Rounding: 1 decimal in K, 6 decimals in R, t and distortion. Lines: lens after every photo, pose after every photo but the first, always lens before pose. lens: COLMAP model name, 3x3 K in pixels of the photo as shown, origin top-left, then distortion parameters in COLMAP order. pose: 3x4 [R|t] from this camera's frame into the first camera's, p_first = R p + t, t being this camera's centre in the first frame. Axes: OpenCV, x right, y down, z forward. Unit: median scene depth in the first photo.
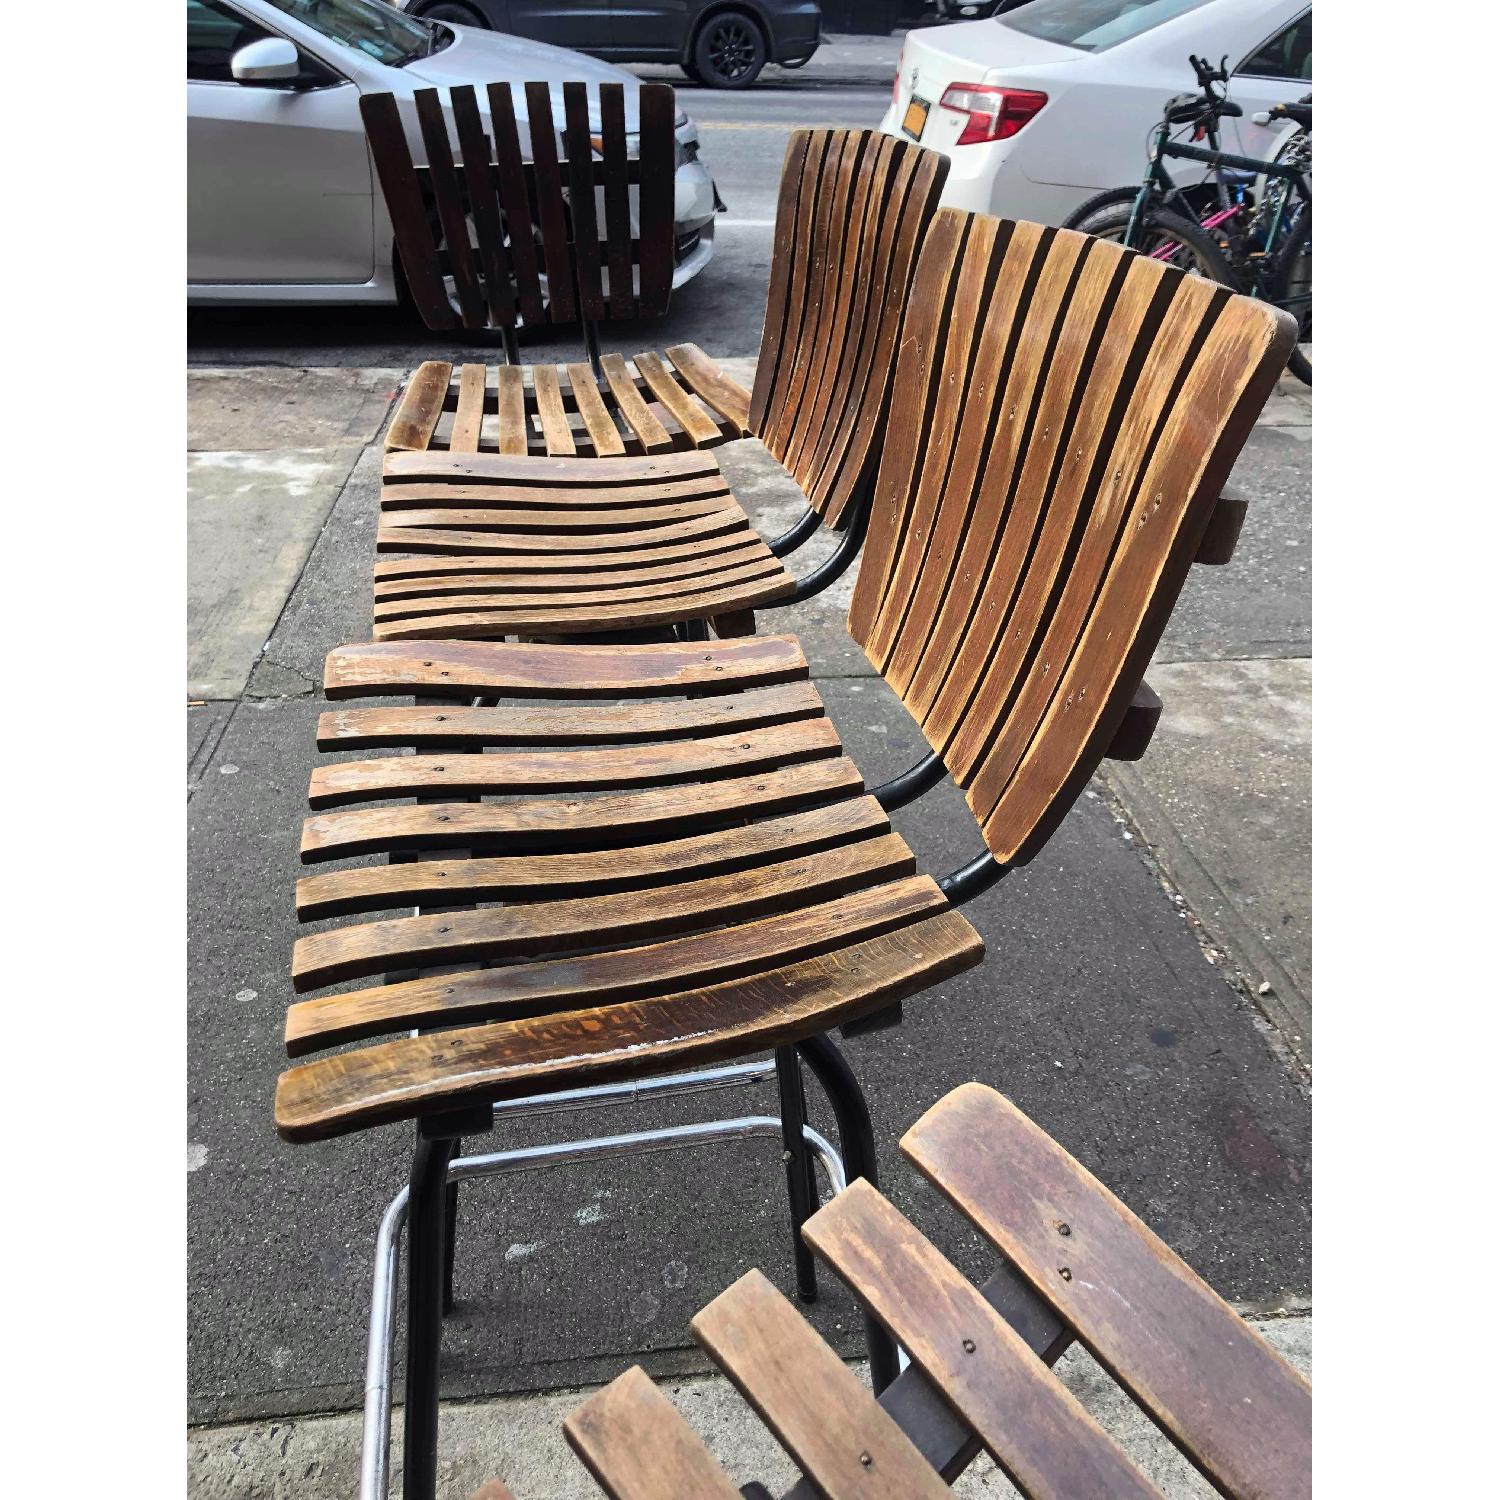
lens RADIAL K [[1238.9, 0, 755.1], [0, 1238.9, 731.6], [0, 0, 1]] dist [0.030330, -0.028690]
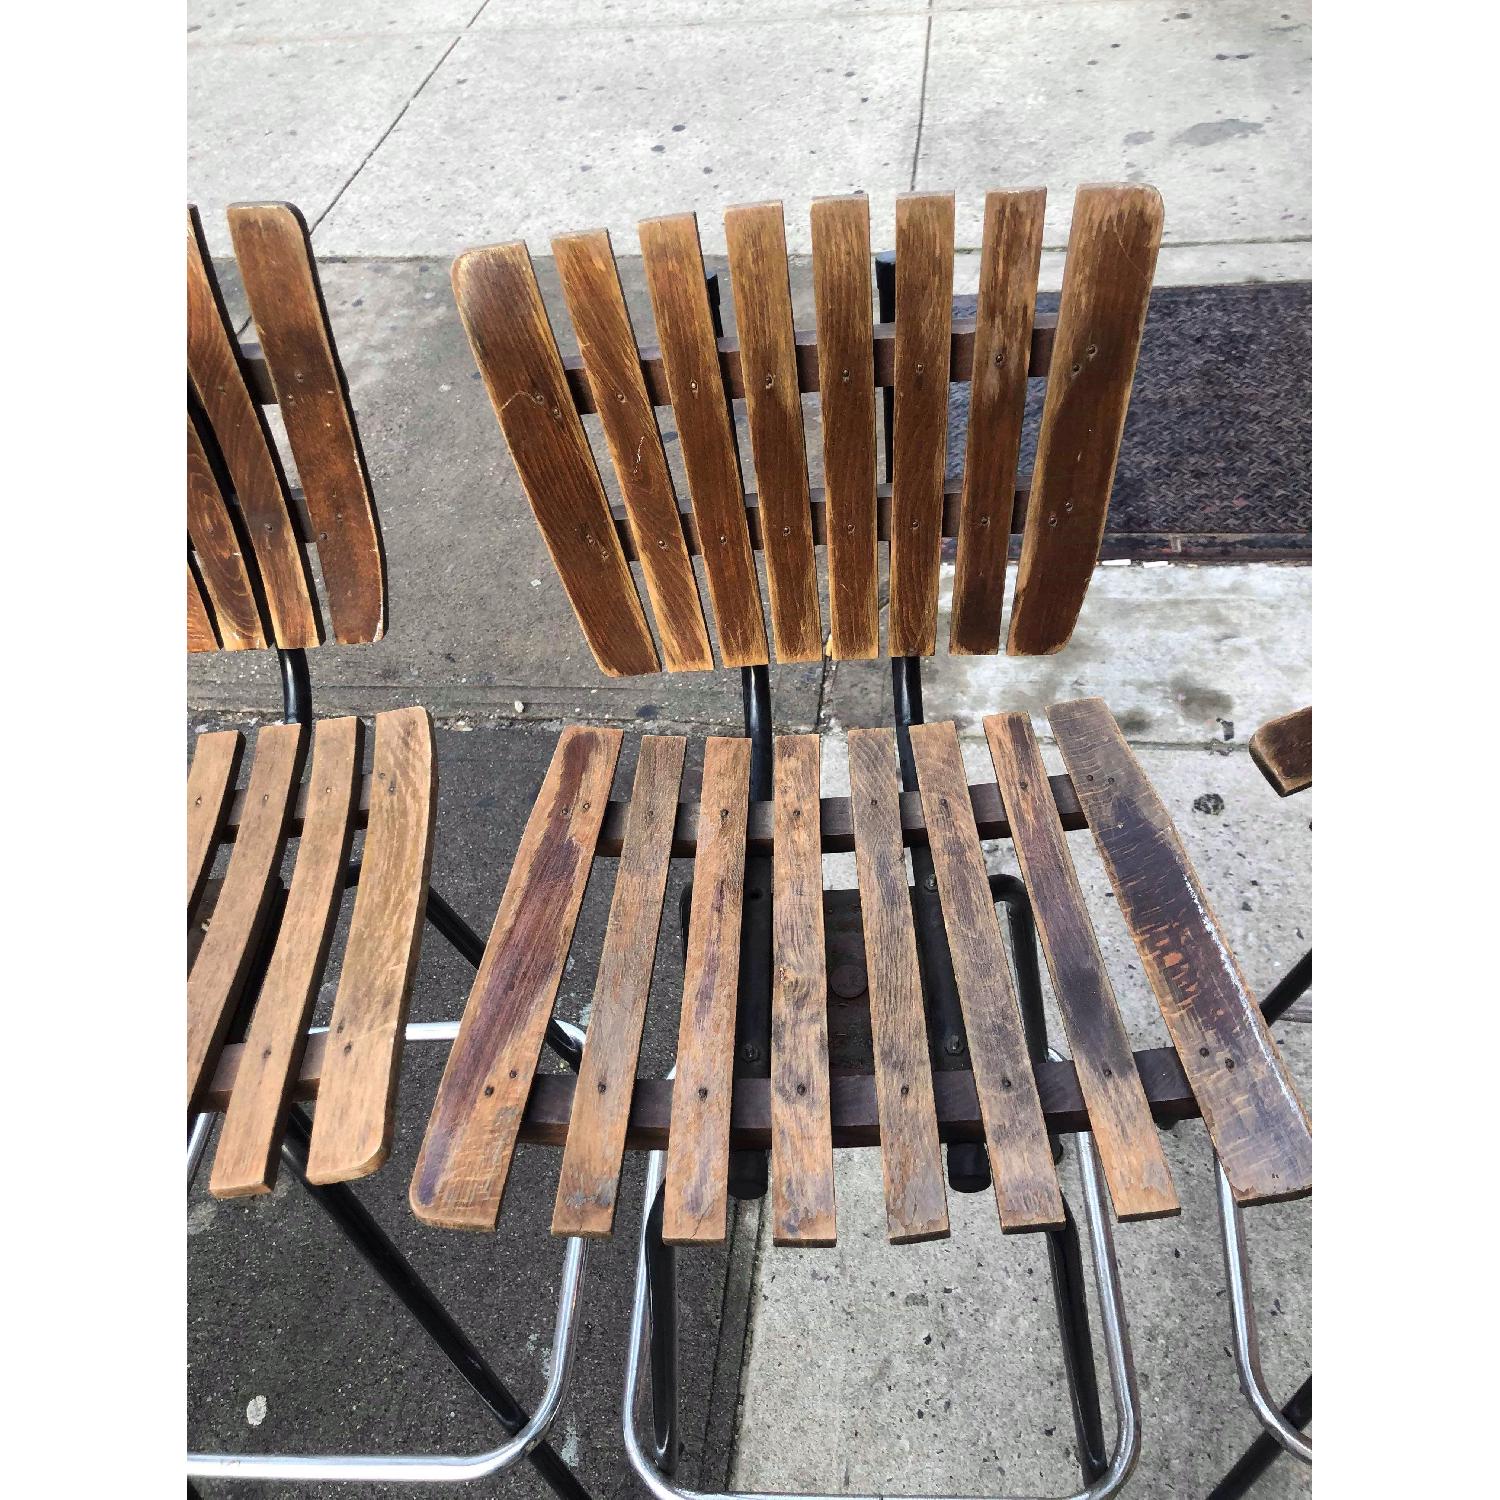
lens RADIAL K [[1238.9, 0, 772.9], [0, 1238.9, 732.7], [0, 0, 1]] dist [0.030330, -0.028690]
pose [[0.235235, -0.737947, 0.632534, -0.283163], [0.563793, 0.633719, 0.529659, -0.261067], [-0.791709, 0.232024, 0.565122, 0.197052]]
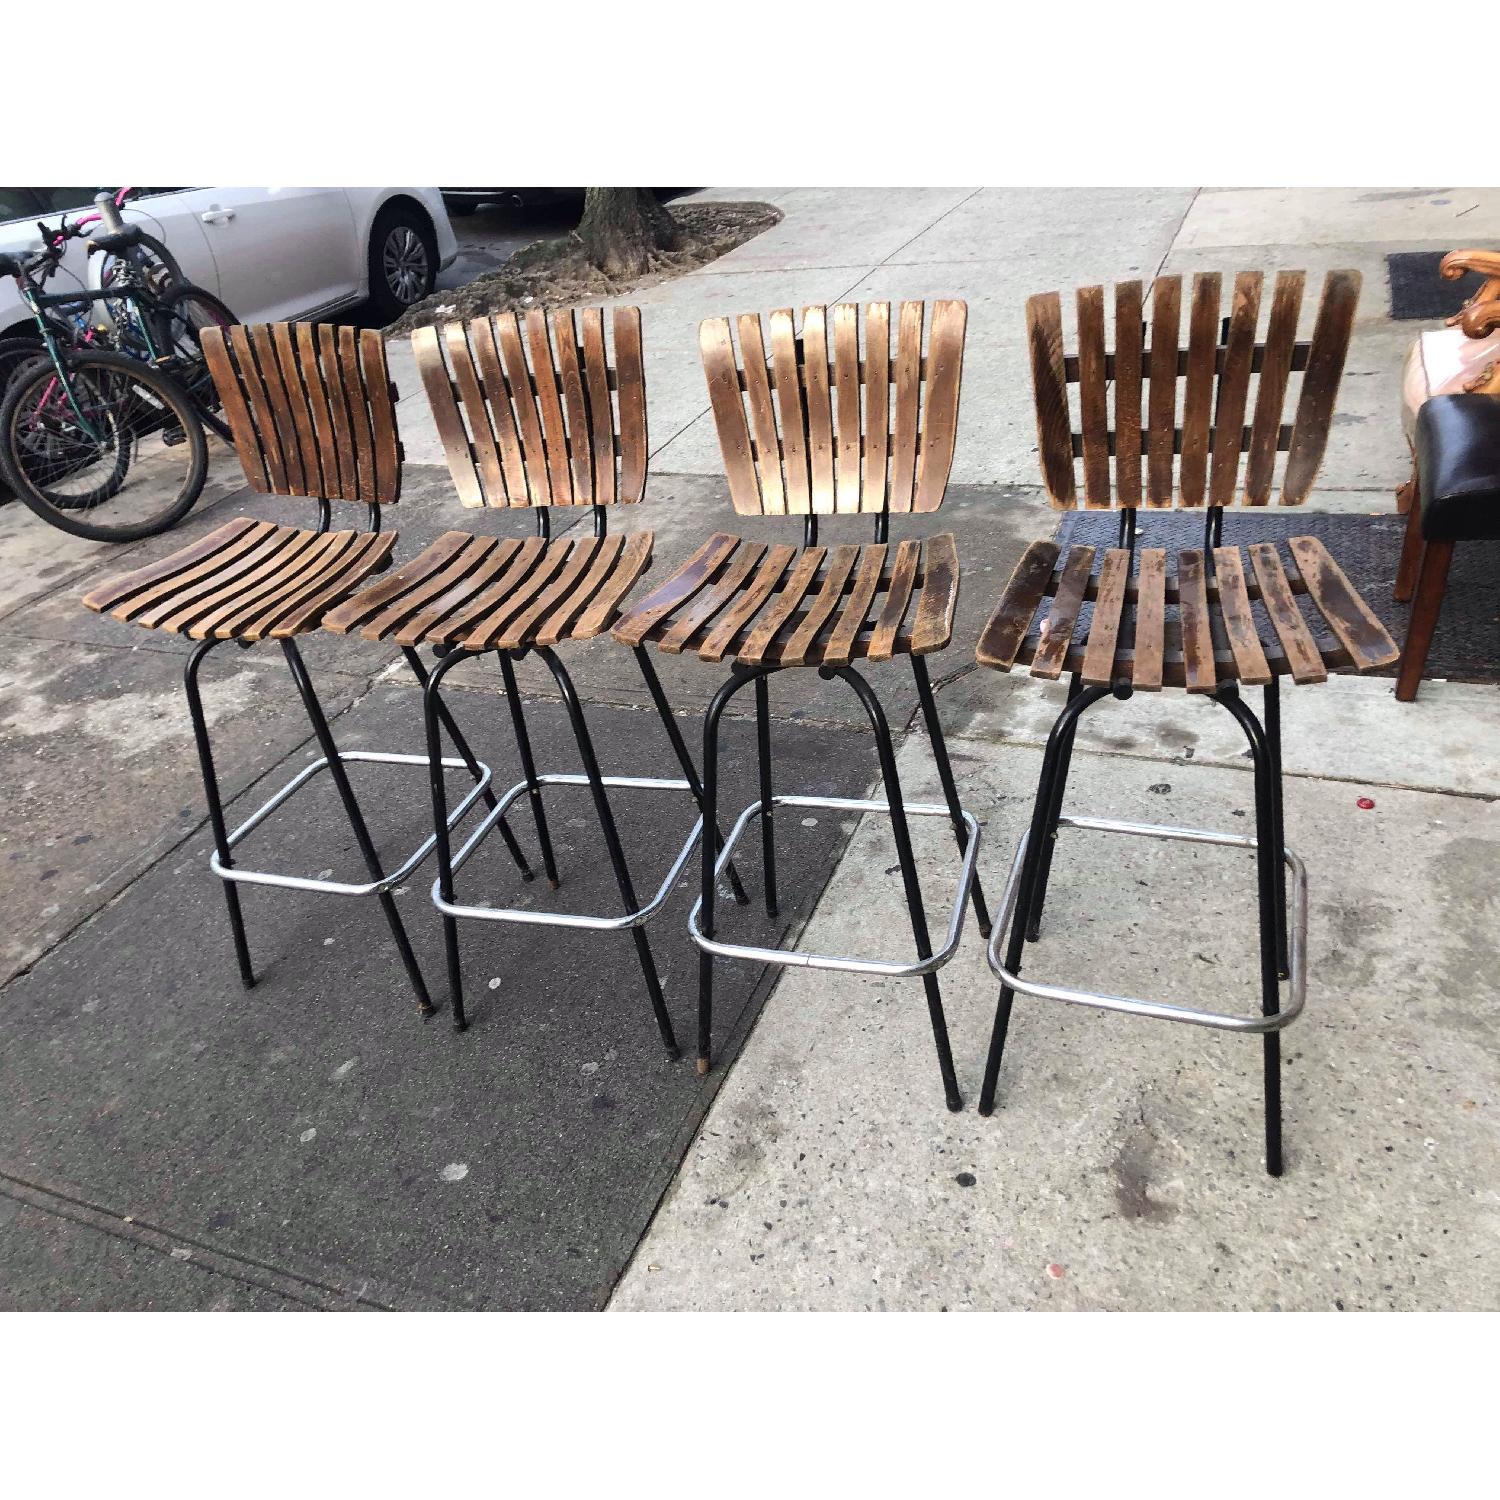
lens RADIAL K [[1238.9, 0, 734.6], [0, 1238.9, 750.2], [0, 0, 1]] dist [0.030330, -0.028690]
pose [[0.486066, -0.529359, 0.695355, -0.861356], [0.551081, 0.803197, 0.226241, -0.128958], [-0.678270, 0.273229, 0.682126, -0.183412]]
